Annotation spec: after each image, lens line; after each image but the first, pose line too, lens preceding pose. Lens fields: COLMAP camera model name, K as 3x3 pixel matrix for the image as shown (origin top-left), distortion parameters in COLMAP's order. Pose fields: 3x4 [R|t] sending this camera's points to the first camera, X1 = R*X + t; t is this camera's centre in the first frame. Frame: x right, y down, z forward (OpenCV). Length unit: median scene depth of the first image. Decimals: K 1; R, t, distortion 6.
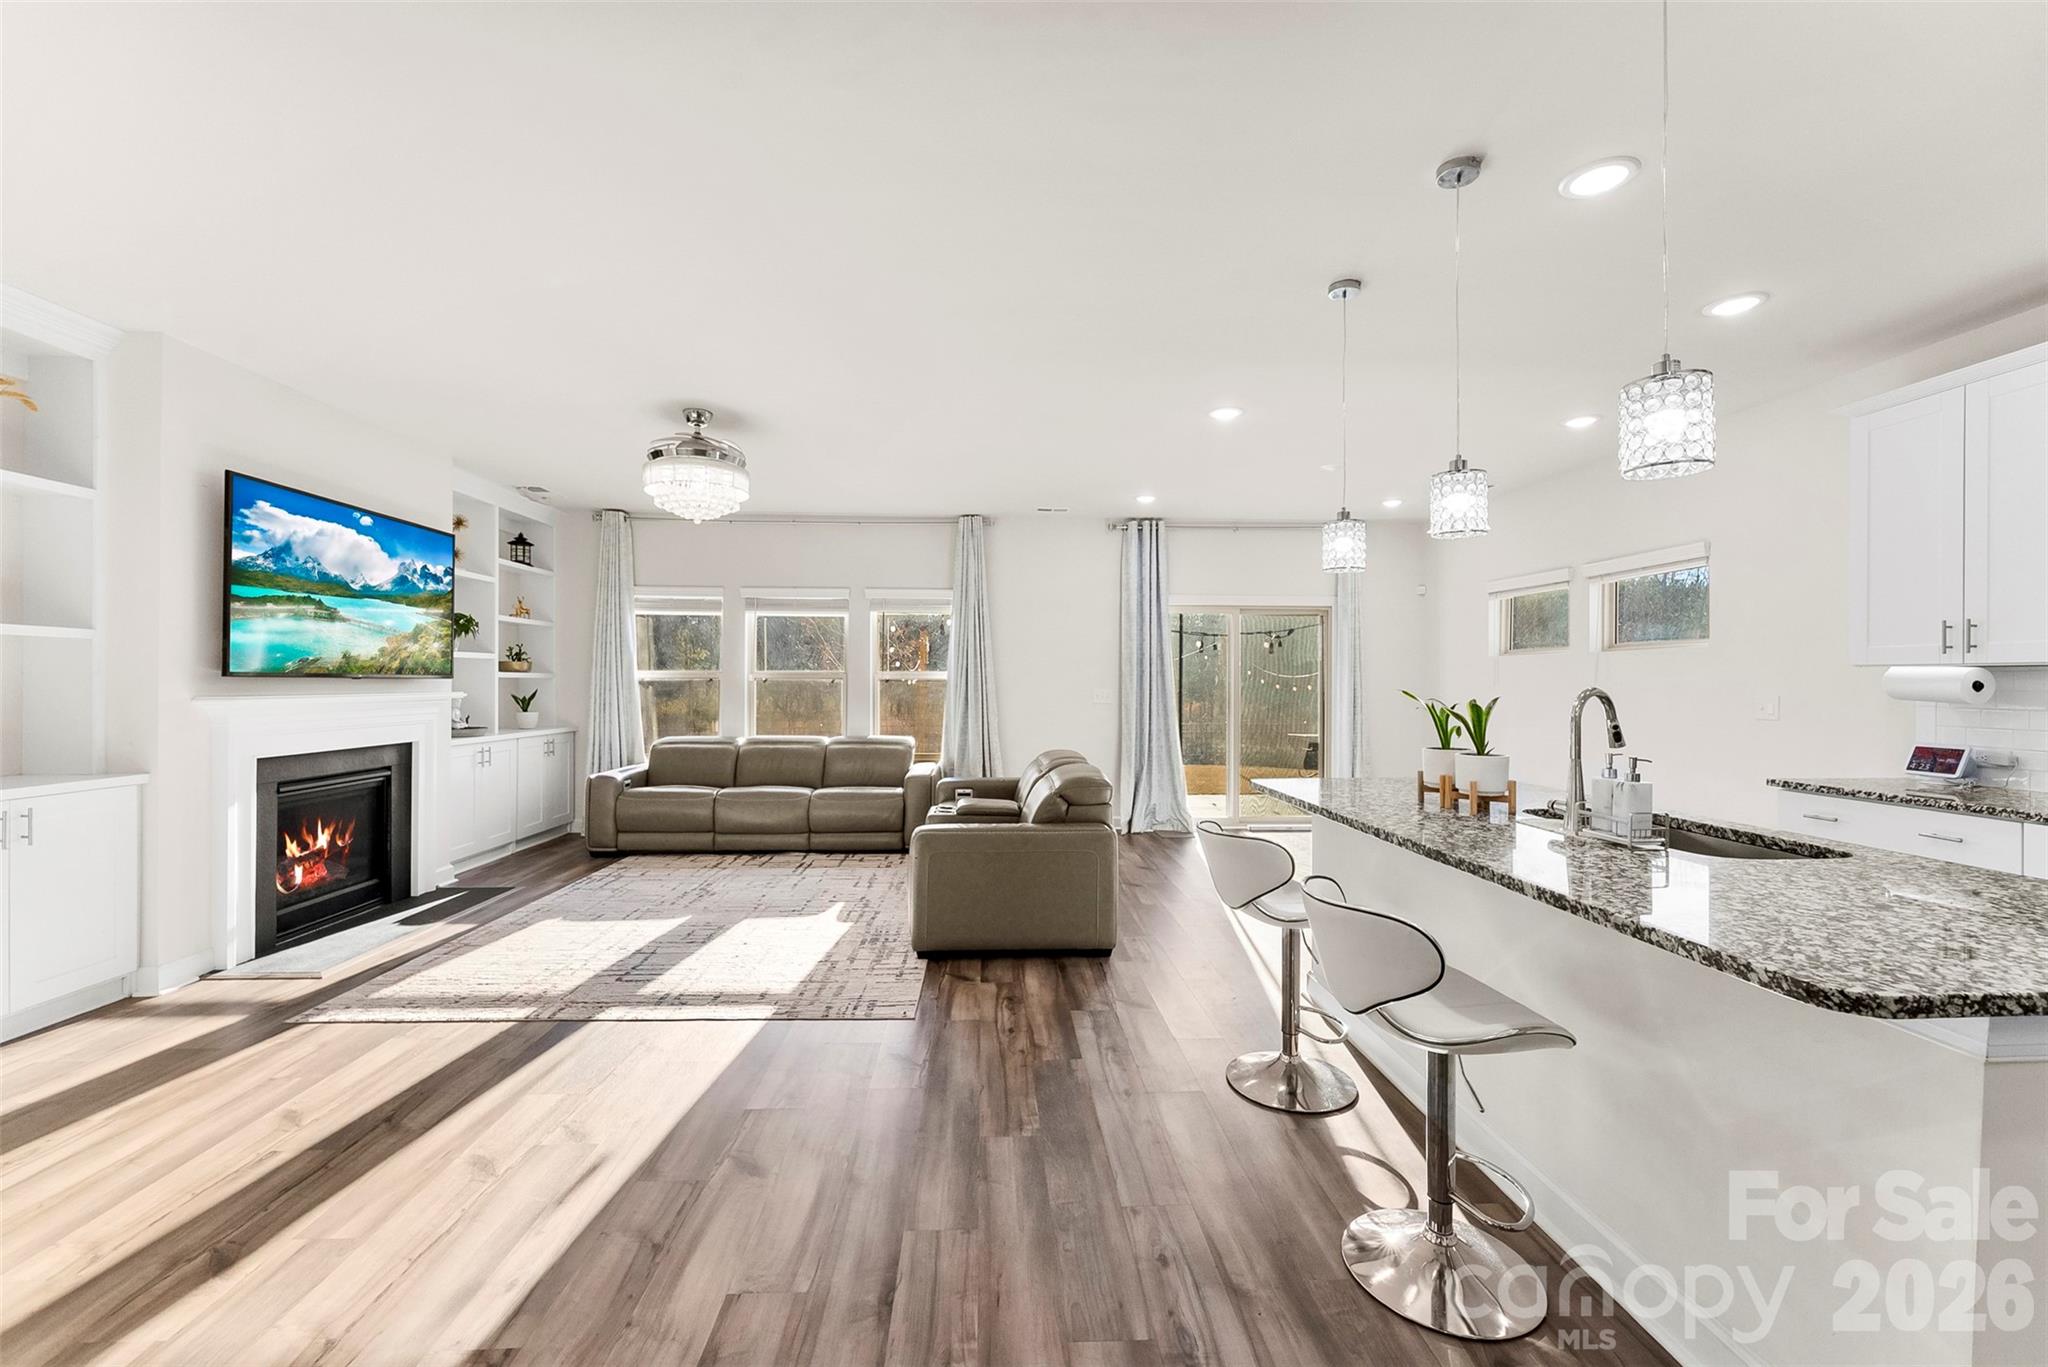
lens RADIAL K [[825.6, 0, 1024.0], [0, 825.6, 683.5], [0, 0, 1]] dist [-0.001454, -0.000120]
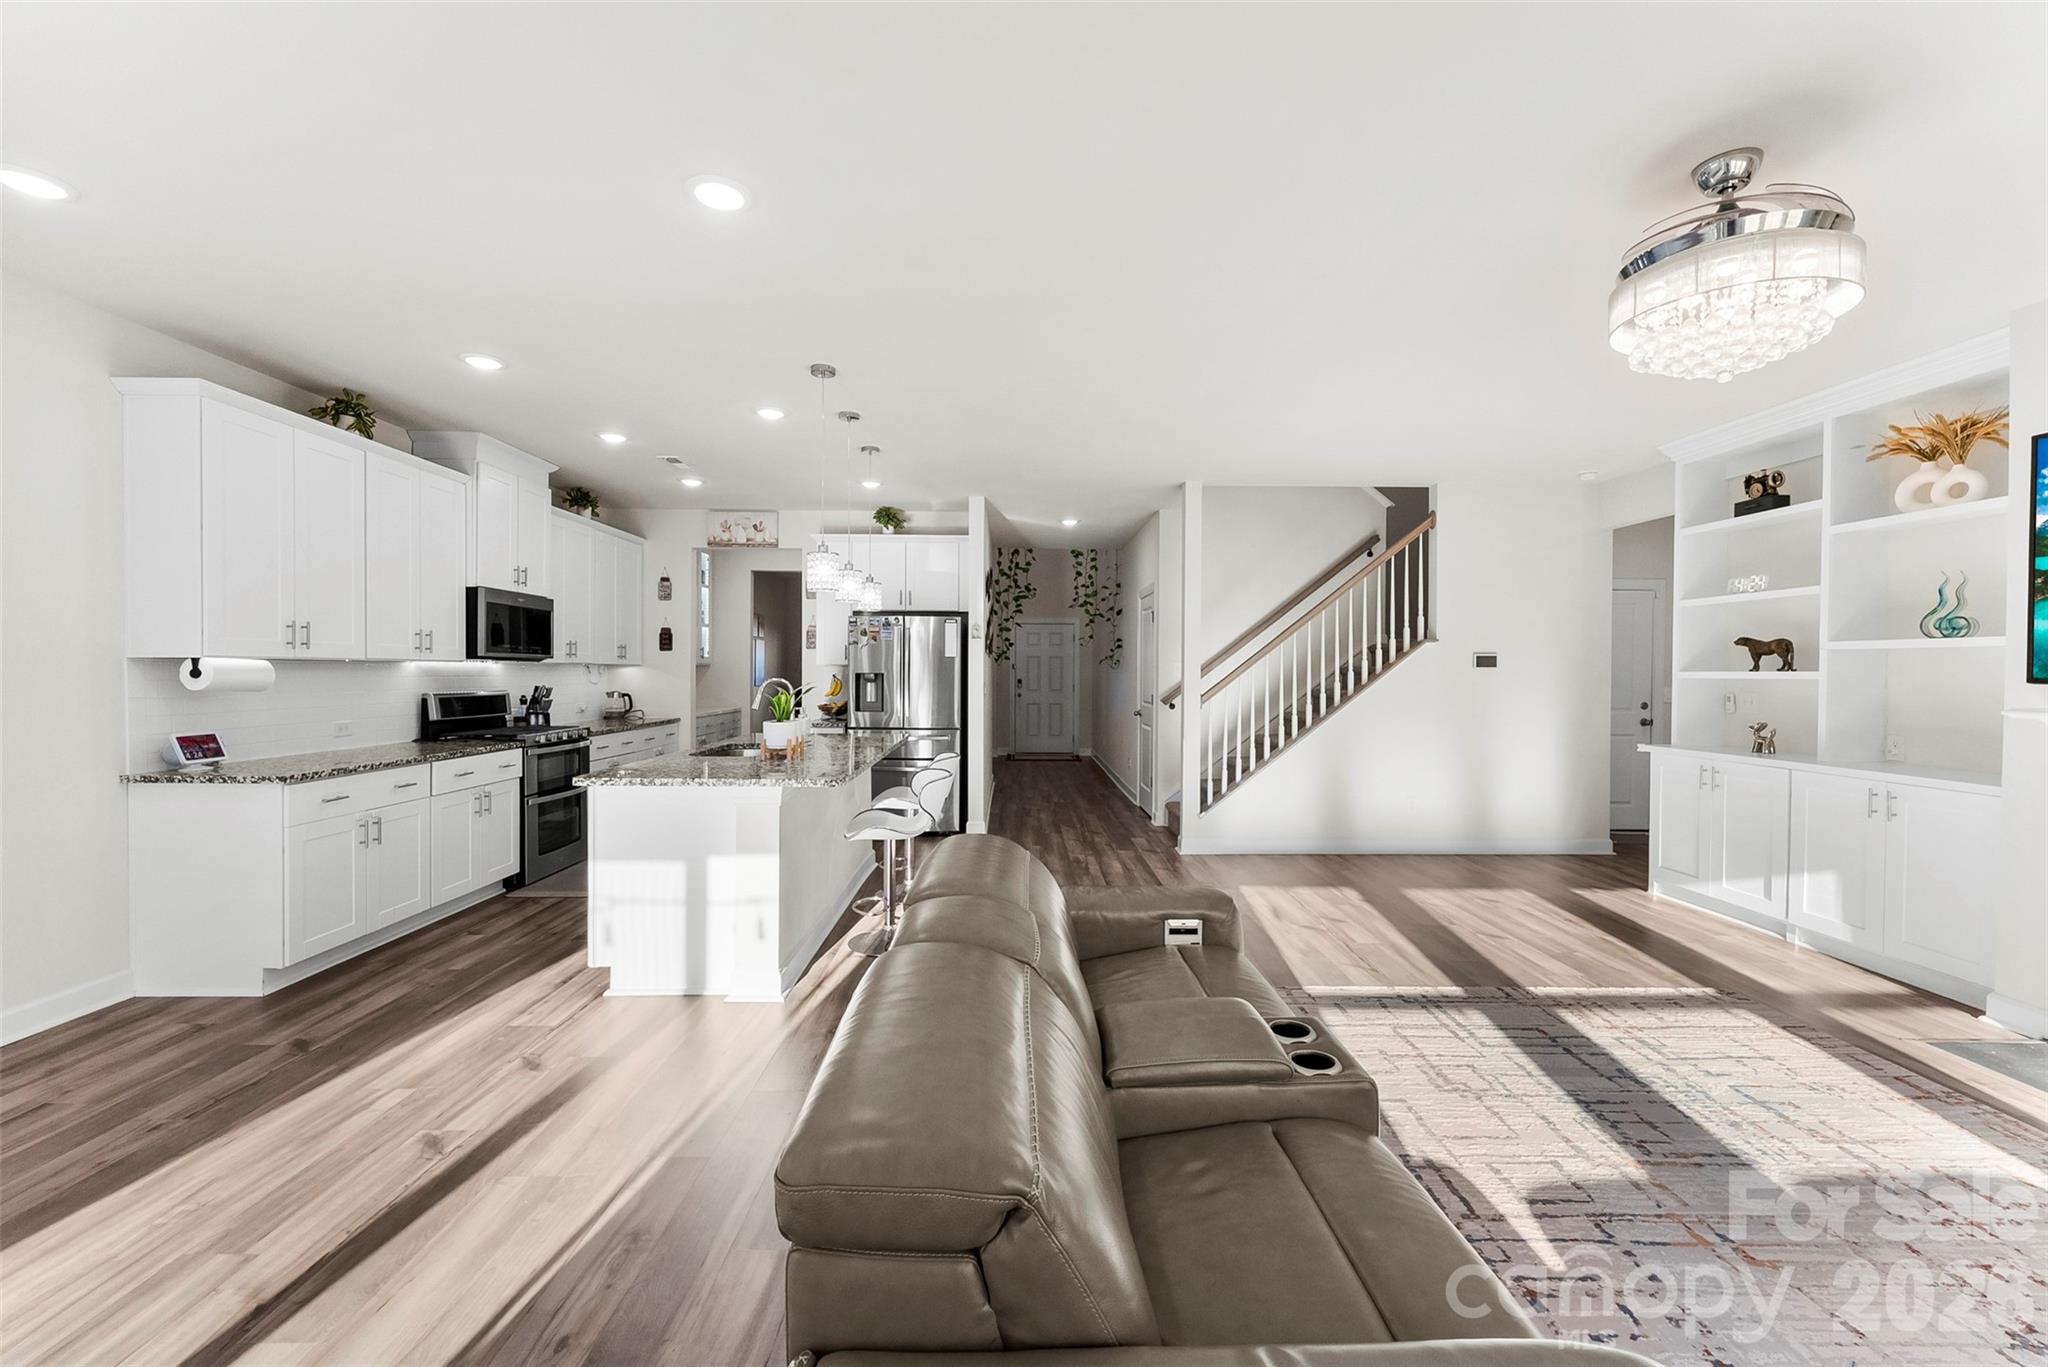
lens RADIAL K [[823.3, 0, 1026.8], [0, 823.3, 678.6], [0, 0, 1]] dist [0.001163, -0.000168]
pose [[-0.999298, -0.007996, 0.036606, 0.015000], [-0.007527, 0.999888, 0.012948, -0.013358], [-0.036705, 0.012663, -0.999246, 1.519237]]
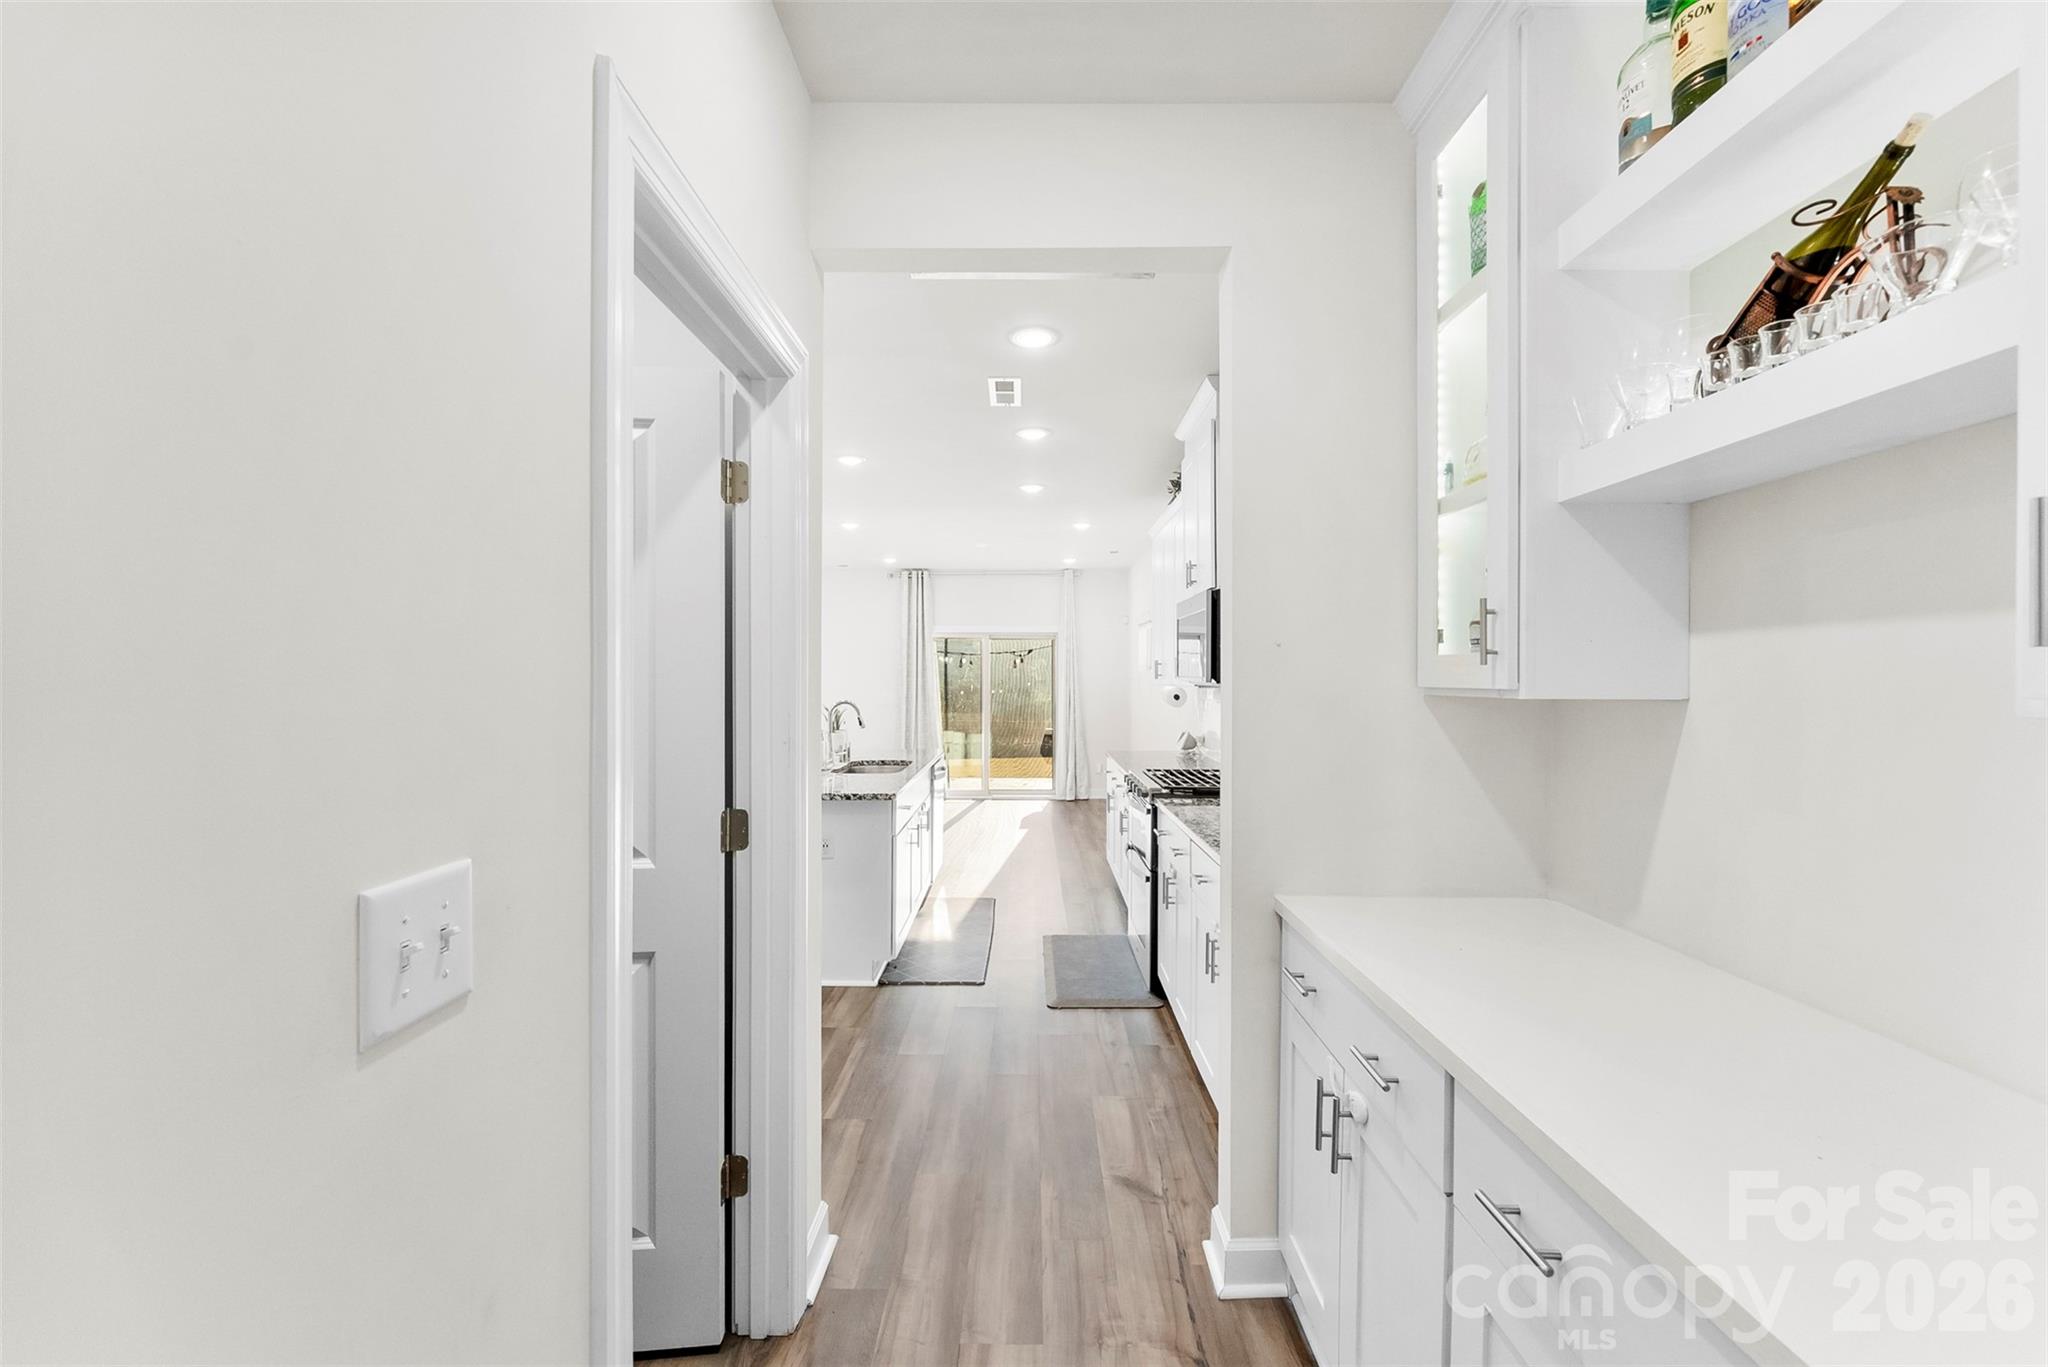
lens RADIAL K [[831.3, 0, 1019.3], [0, 831.3, 680.9], [0, 0, 1]] dist [-0.001535, -0.000183]
pose [[0.998028, -0.000876, -0.062770, 0.662851], [0.000736, 0.999997, -0.002255, -0.020207], [0.062772, 0.002204, 0.998025, -0.579734]]
